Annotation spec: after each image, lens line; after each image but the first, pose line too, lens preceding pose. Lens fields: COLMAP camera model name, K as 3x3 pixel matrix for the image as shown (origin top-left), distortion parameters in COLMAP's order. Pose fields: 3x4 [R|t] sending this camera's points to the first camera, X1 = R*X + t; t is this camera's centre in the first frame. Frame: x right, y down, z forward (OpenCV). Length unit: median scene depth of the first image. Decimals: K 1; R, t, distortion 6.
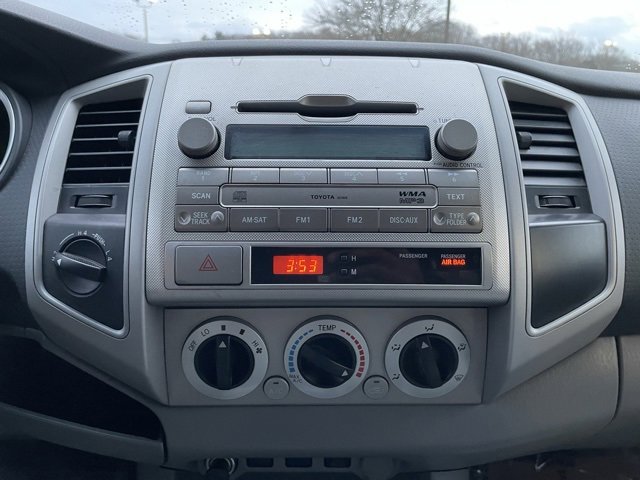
lens RADIAL K [[482.7, 0, 323.2], [0, 482.7, 239.1], [0, 0, 1]] dist [0.092890, -0.117911]
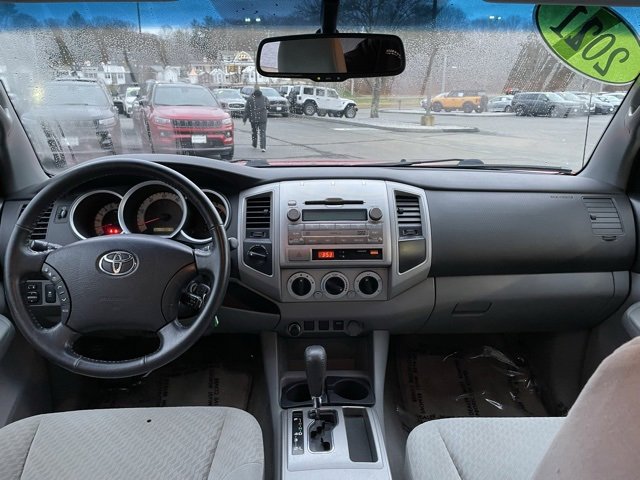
lens RADIAL K [[482.7, 0, 323.2], [0, 482.7, 239.1], [0, 0, 1]] dist [0.092890, -0.117911]
pose [[0.999798, -0.013032, 0.015280, -0.110592], [0.012510, 0.999350, 0.033804, -0.146847], [-0.015711, -0.033606, 0.999312, -2.051360]]
